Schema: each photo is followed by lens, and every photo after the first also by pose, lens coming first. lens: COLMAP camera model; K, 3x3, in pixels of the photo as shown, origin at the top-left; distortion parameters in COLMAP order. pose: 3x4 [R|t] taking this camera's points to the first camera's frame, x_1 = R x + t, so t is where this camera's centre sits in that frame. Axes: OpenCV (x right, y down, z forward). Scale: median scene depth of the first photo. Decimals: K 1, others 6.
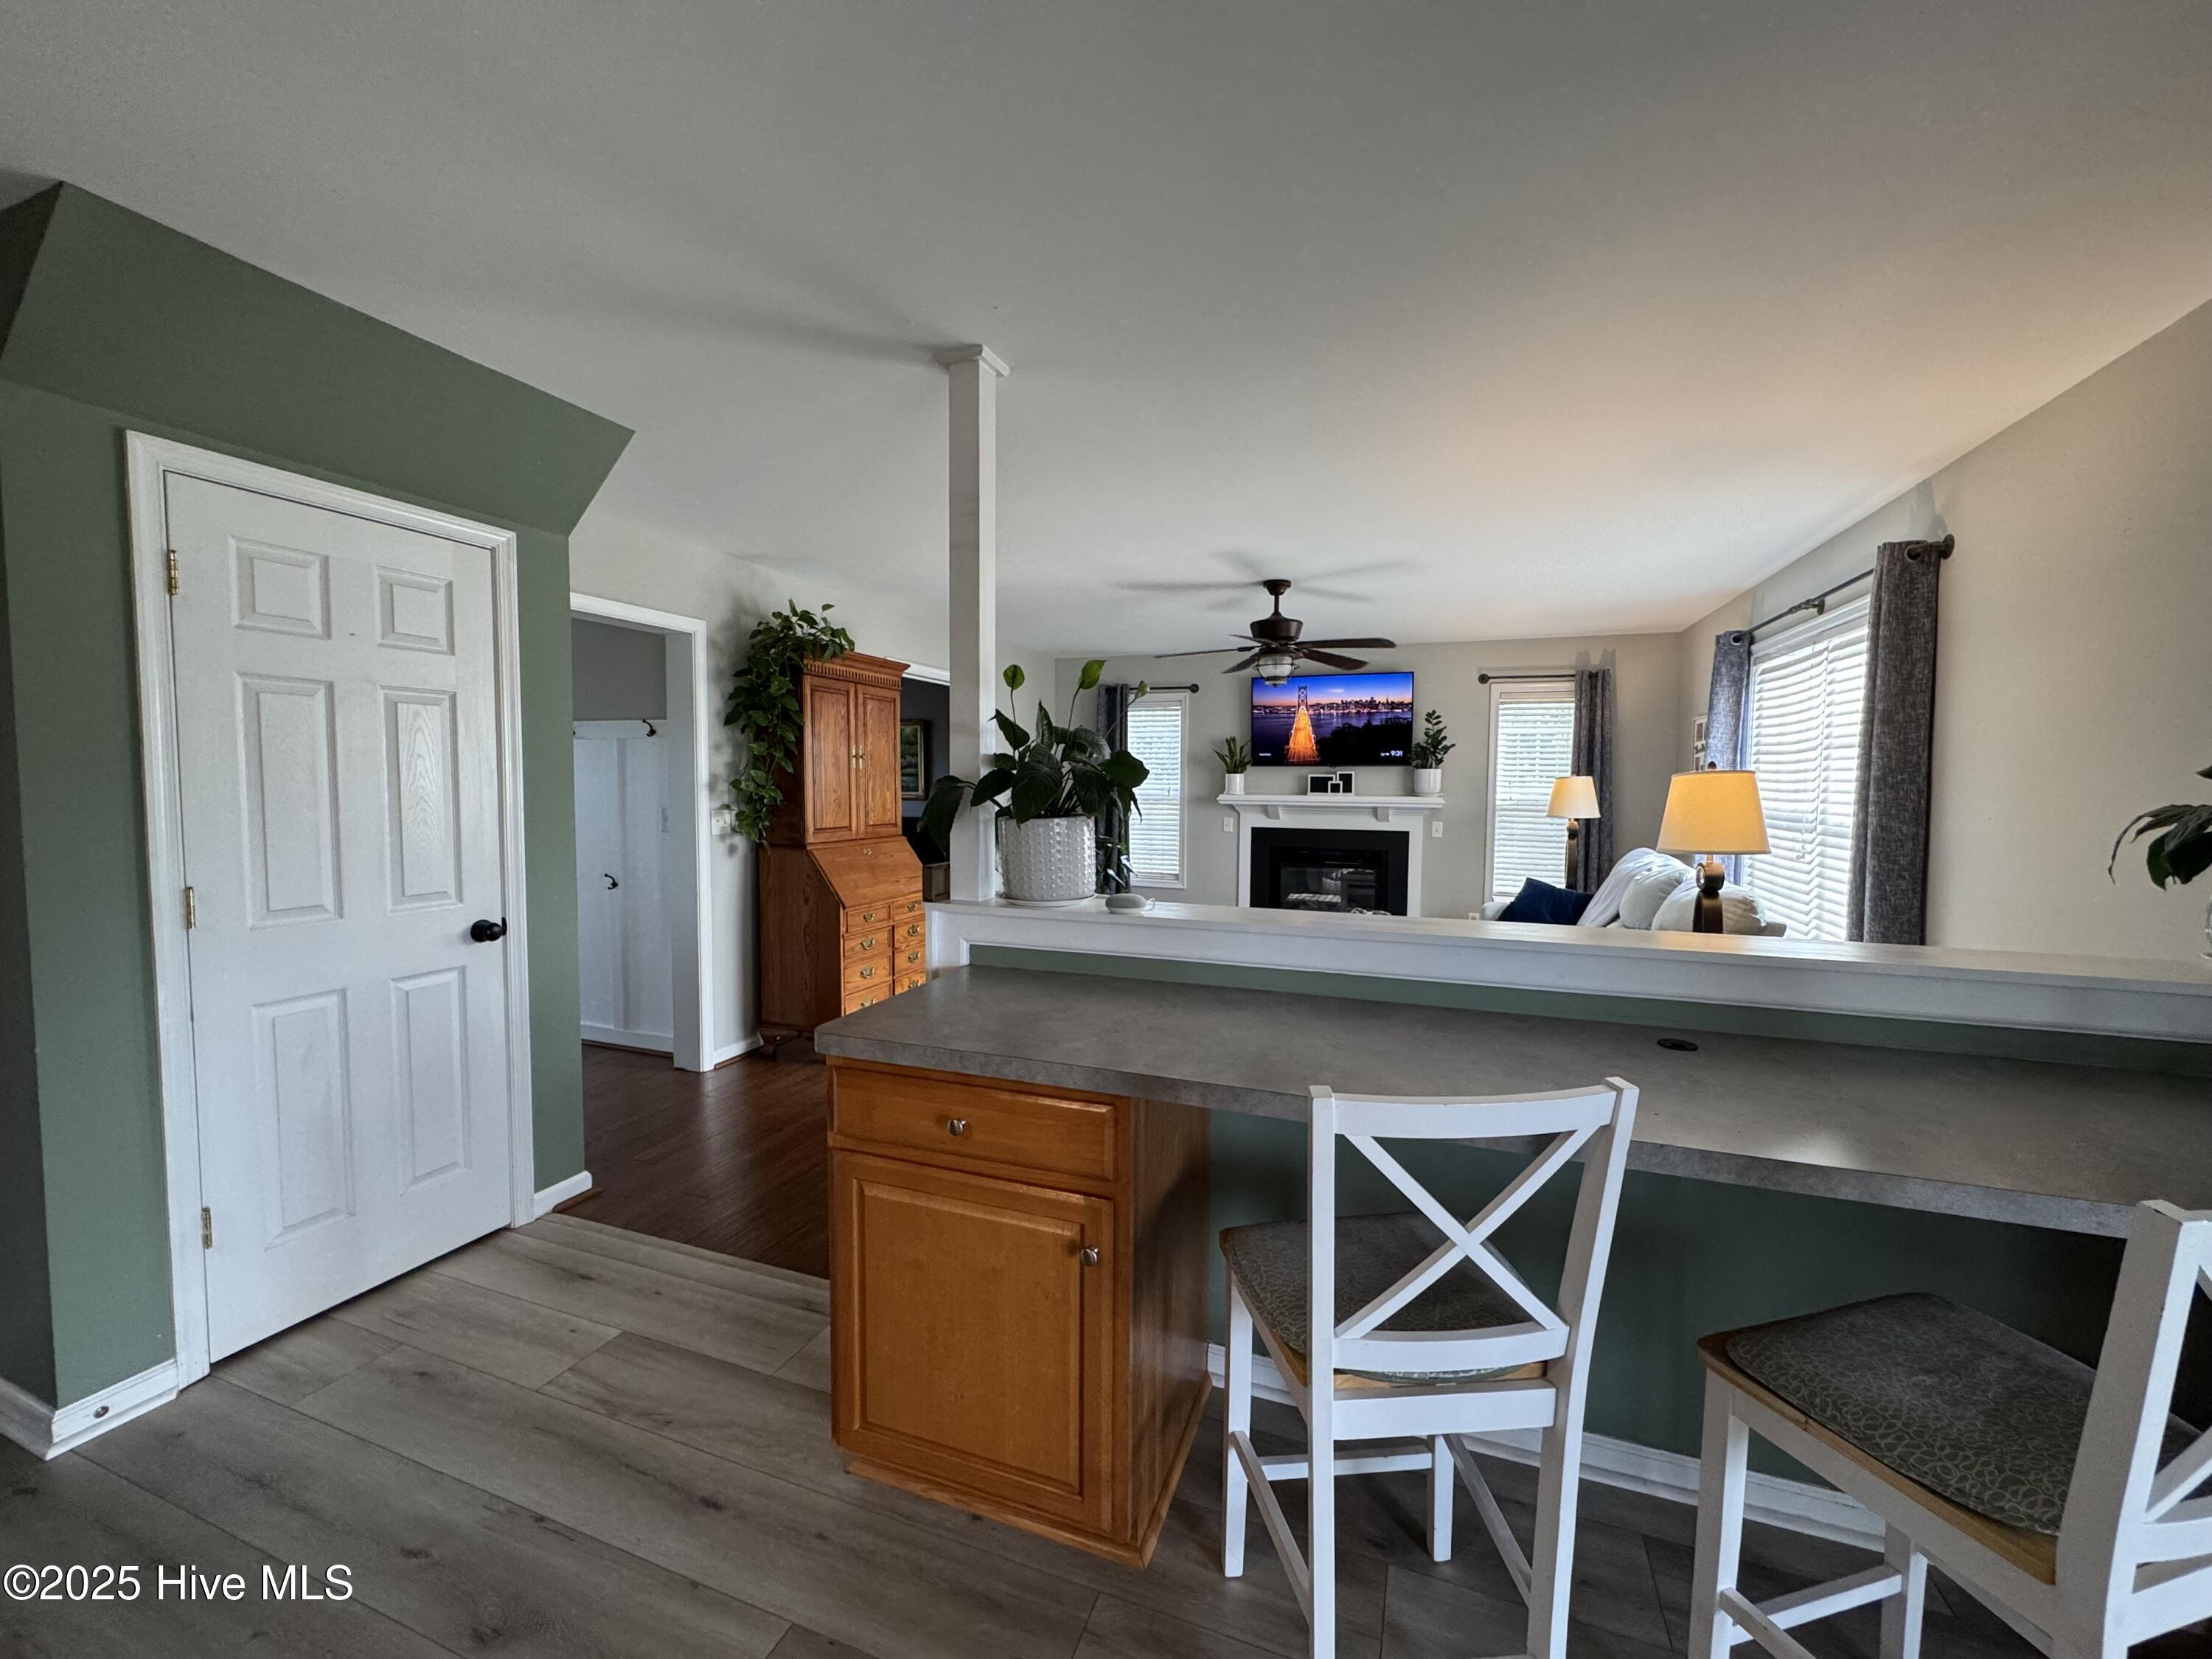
lens RADIAL K [[881.2, 0, 1106.0], [0, 881.2, 829.5], [0, 0, 1]] dist [-0.001709, -0.000358]
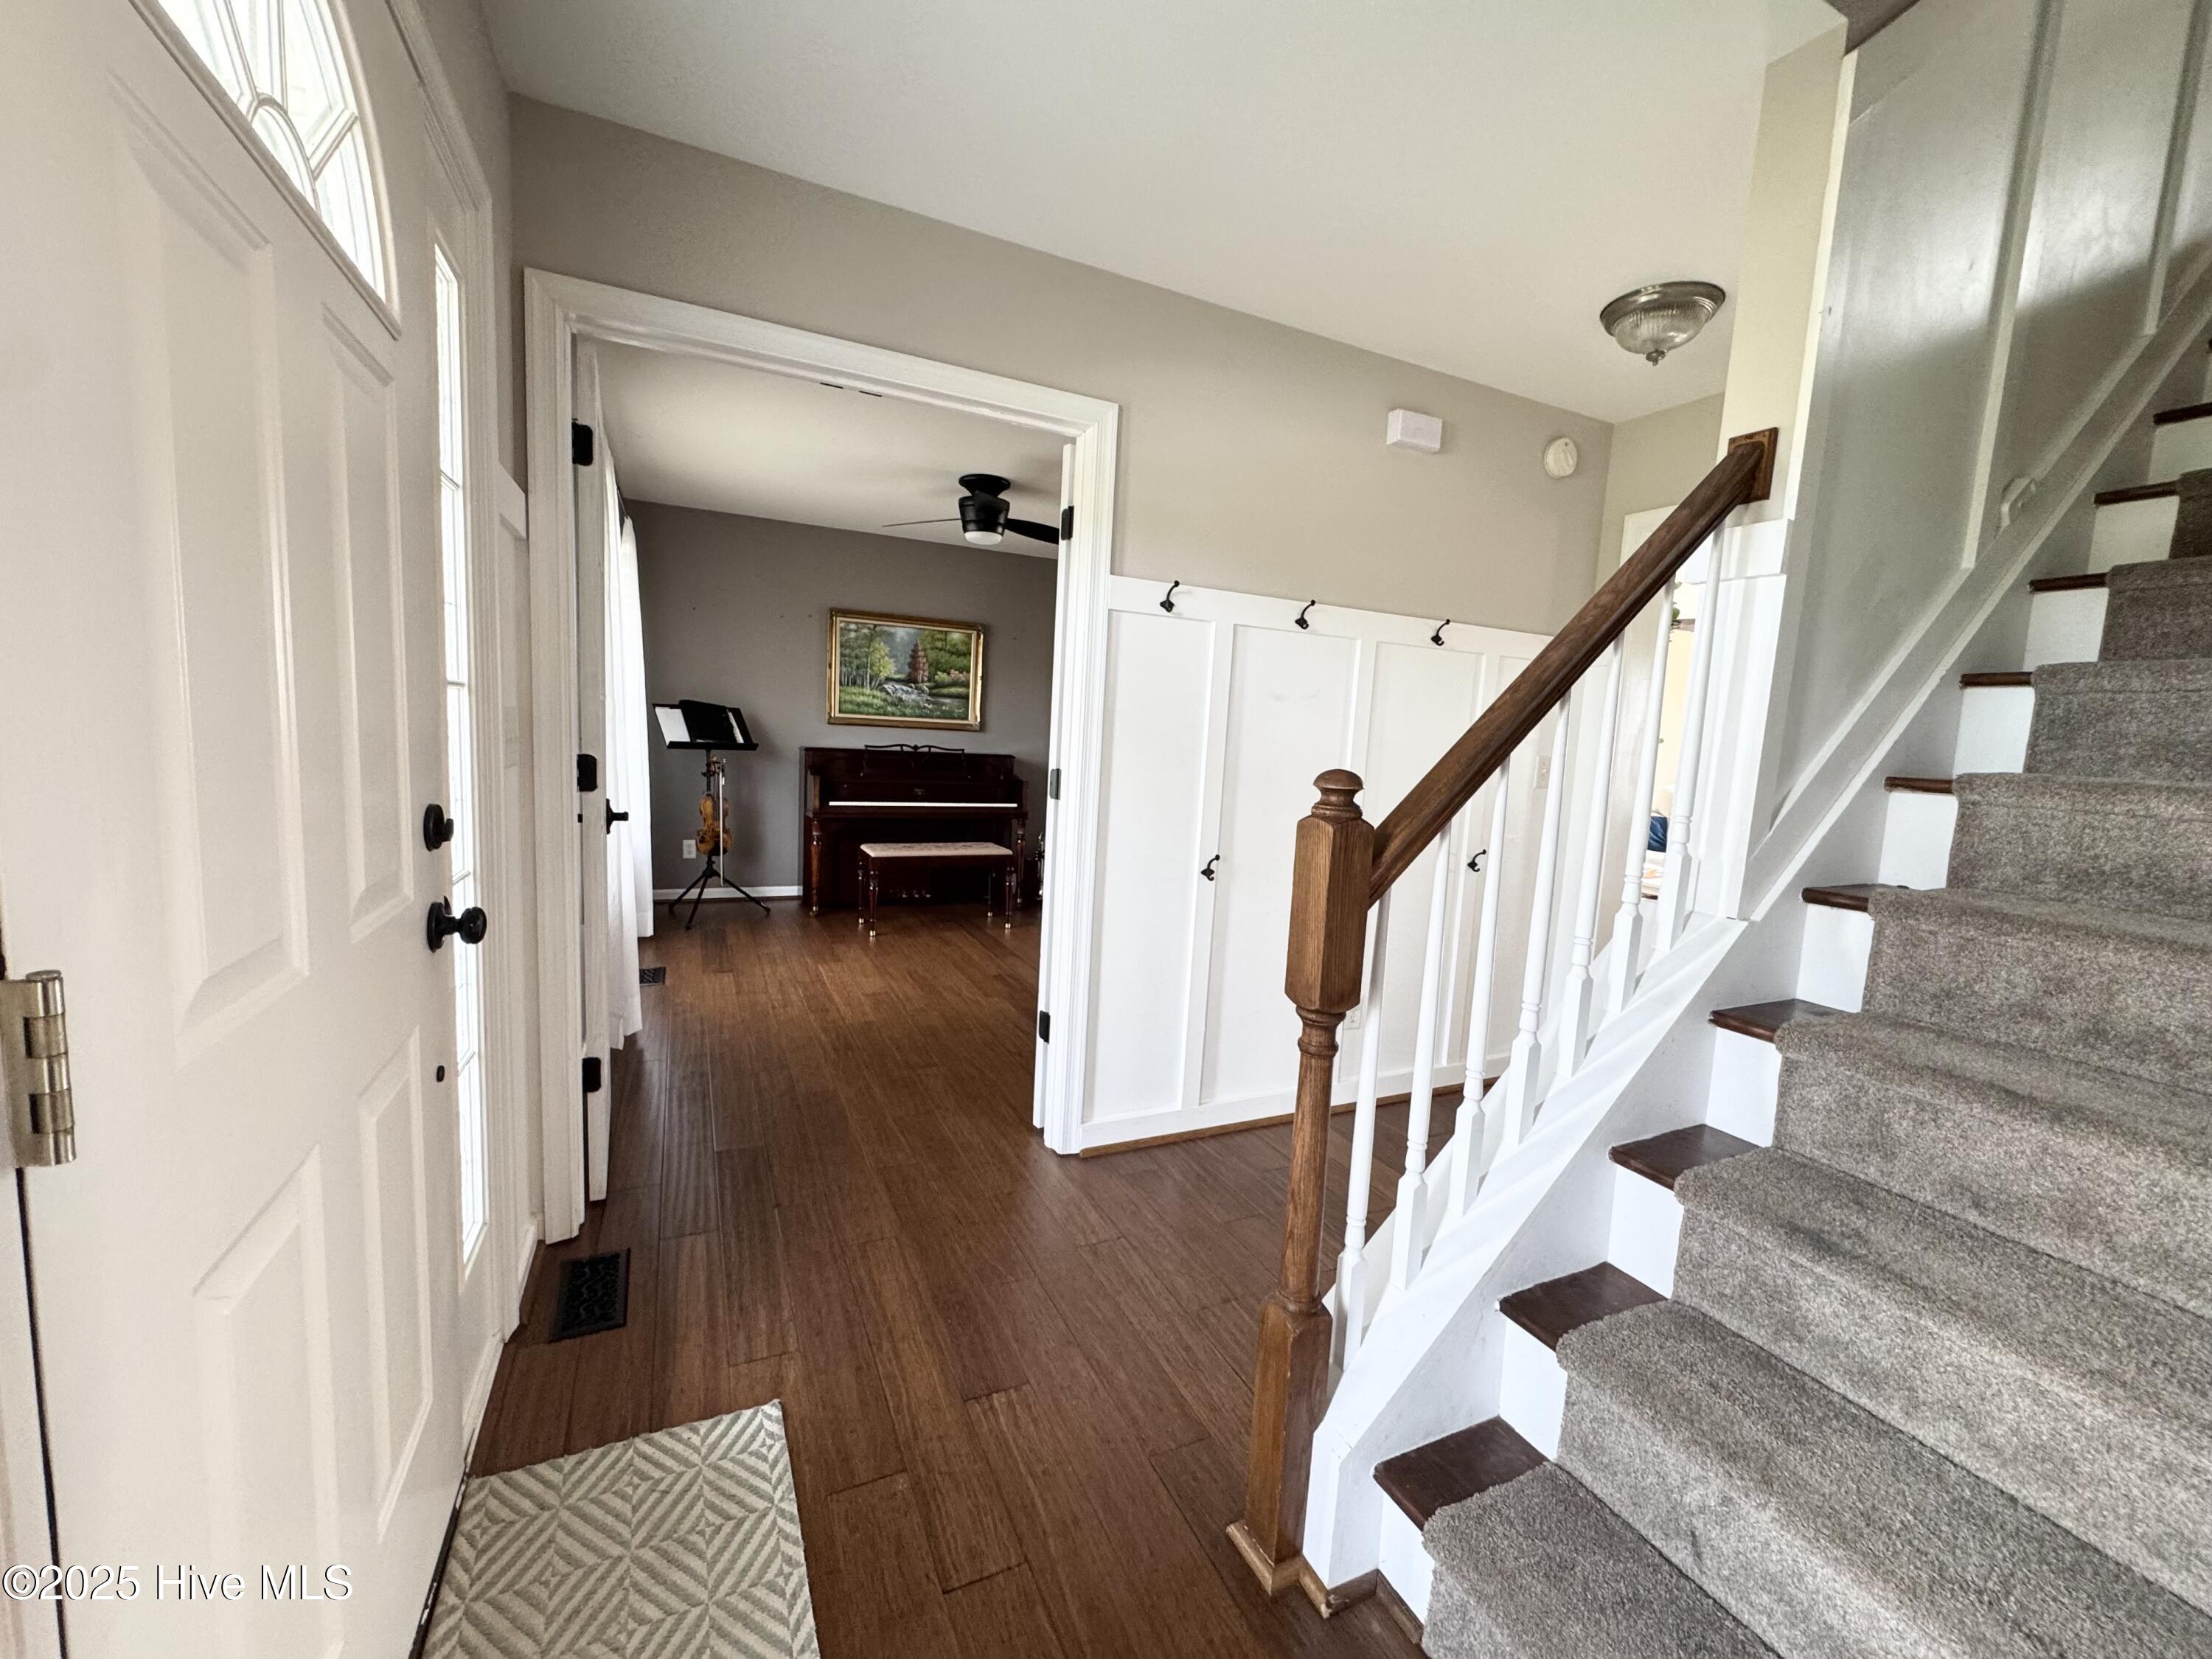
lens RADIAL K [[881.2, 0, 1106.0], [0, 881.2, 829.5], [0, 0, 1]] dist [-0.001709, -0.000358]
pose [[0.688315, -0.058542, 0.723046, -0.684746], [-0.008288, 0.996039, 0.088535, -0.017230], [-0.725365, -0.066933, 0.685103, 0.395308]]
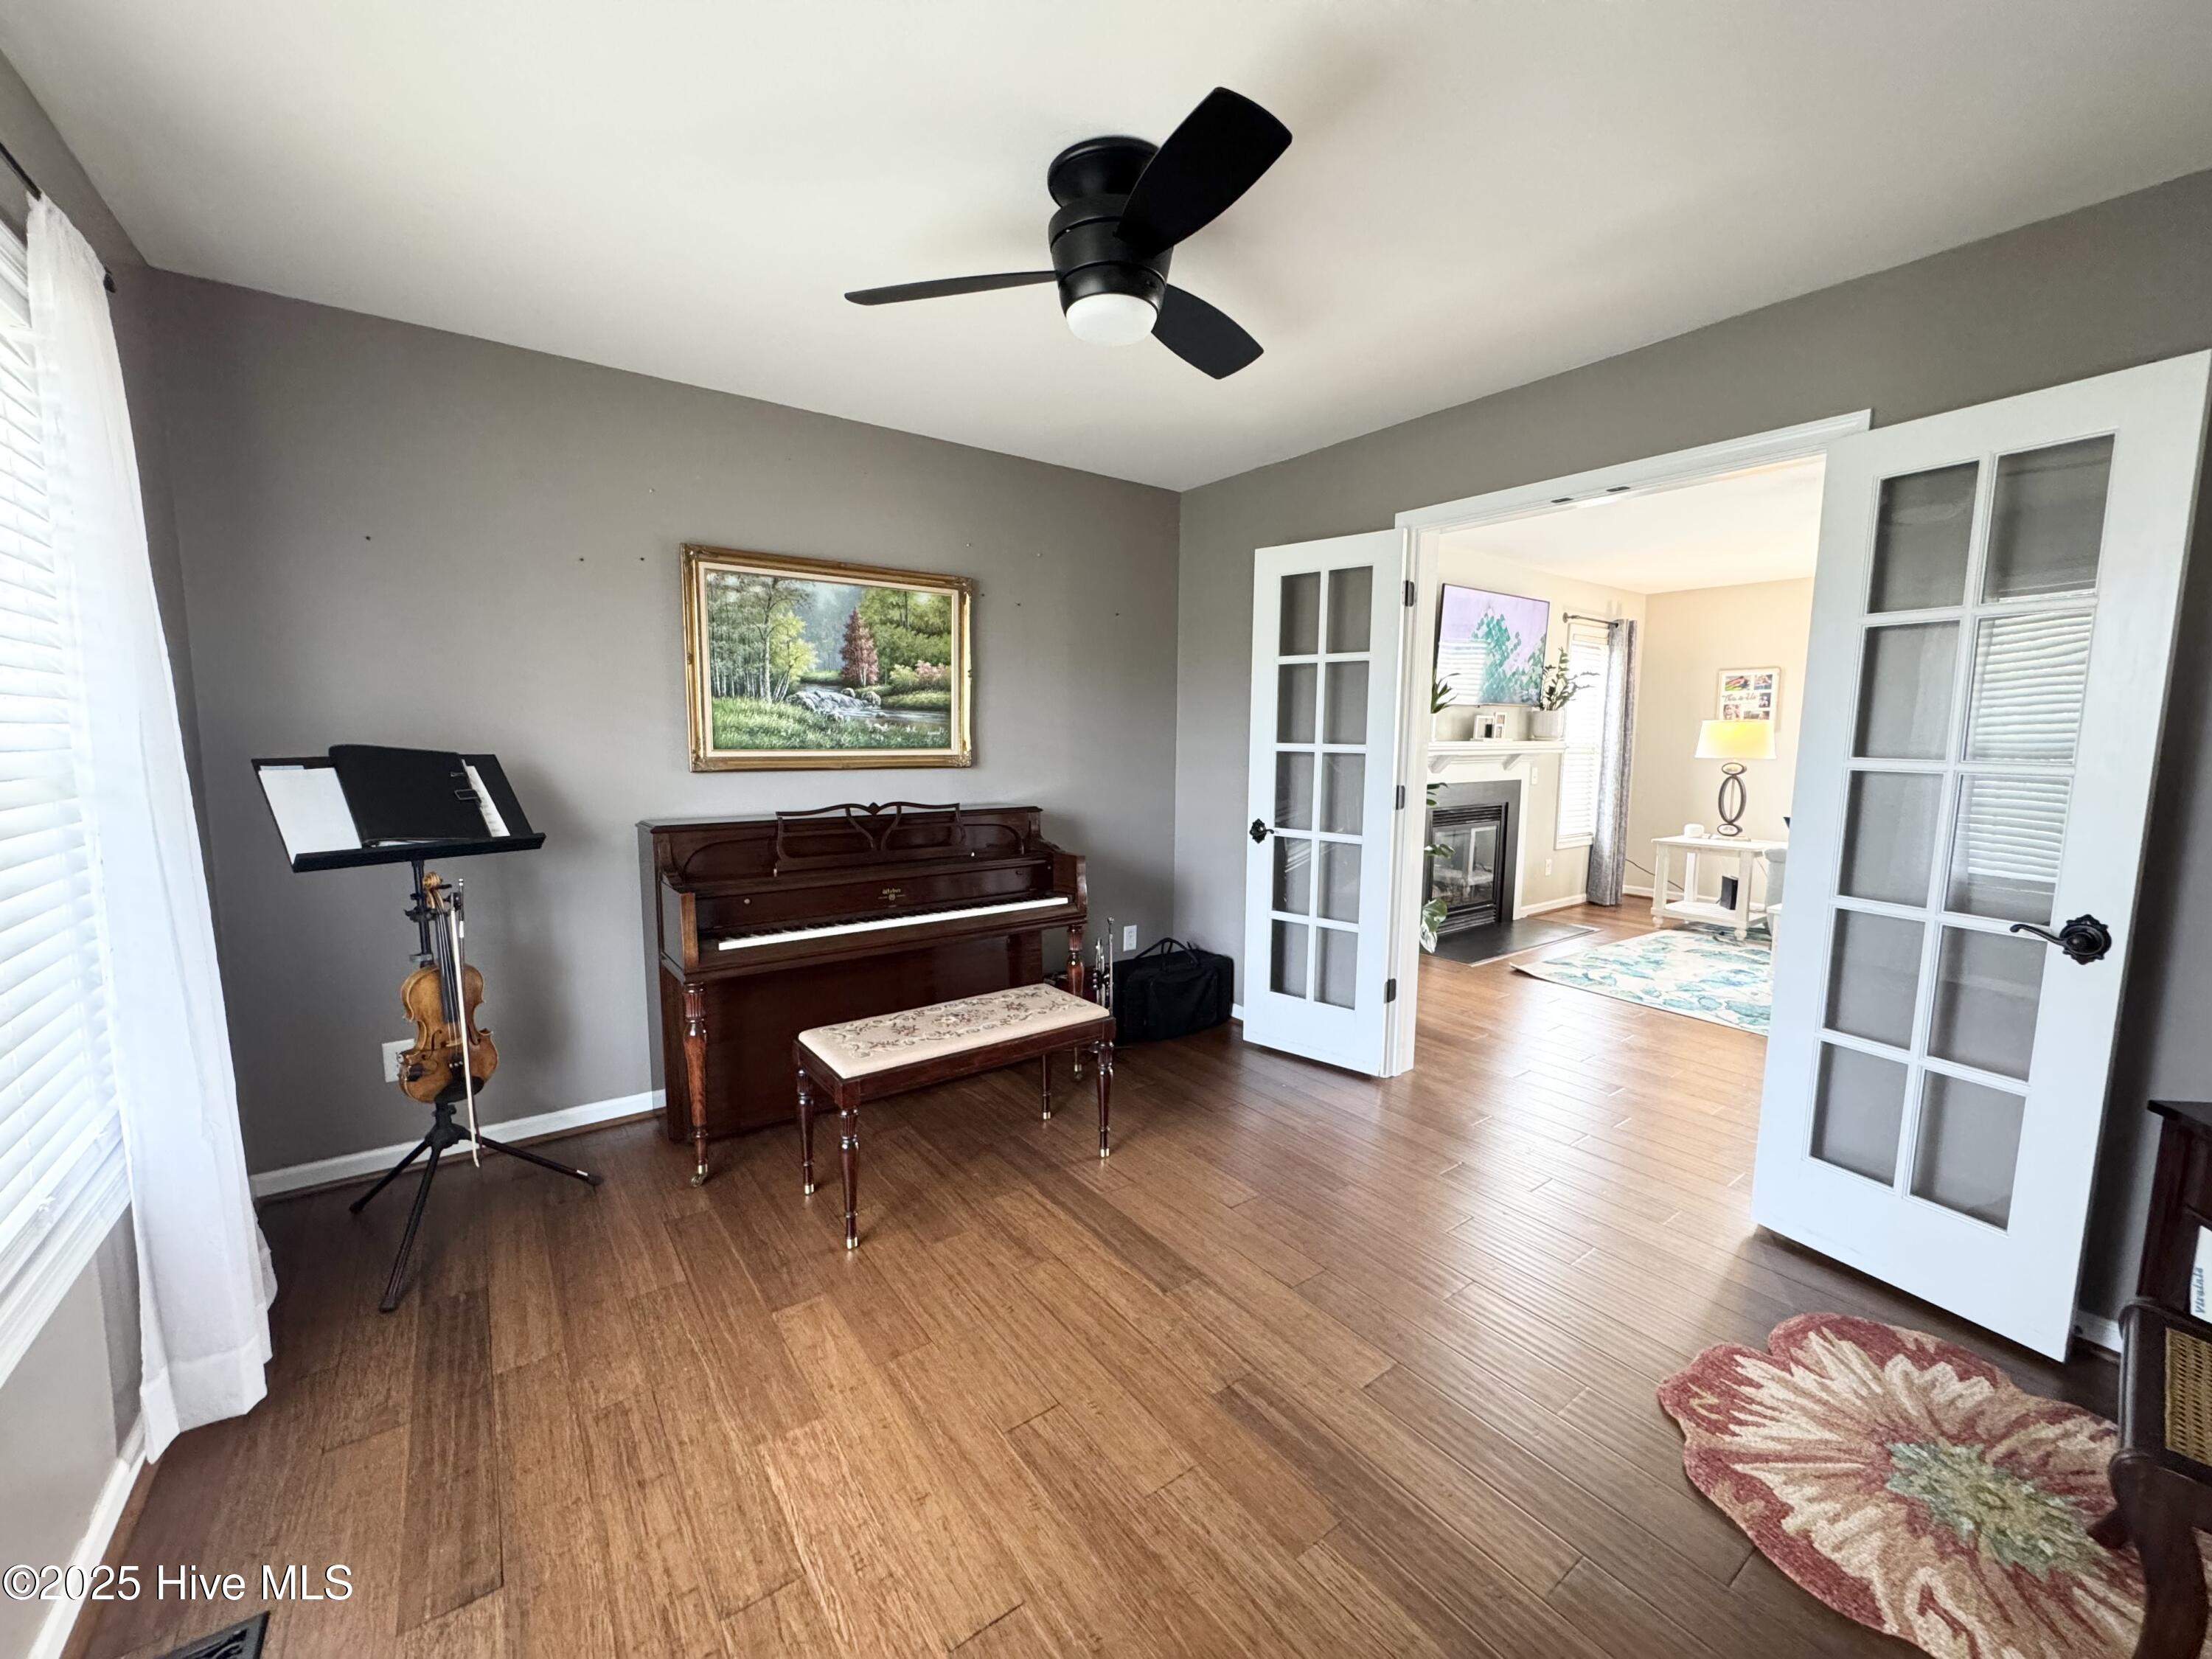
lens RADIAL K [[881.2, 0, 1106.0], [0, 881.2, 829.5], [0, 0, 1]] dist [-0.001709, -0.000358]
pose [[0.543211, -0.100799, 0.833523, -0.533193], [0.041549, 0.994778, 0.093222, -0.040619], [-0.838567, -0.016007, 0.544563, 0.709375]]
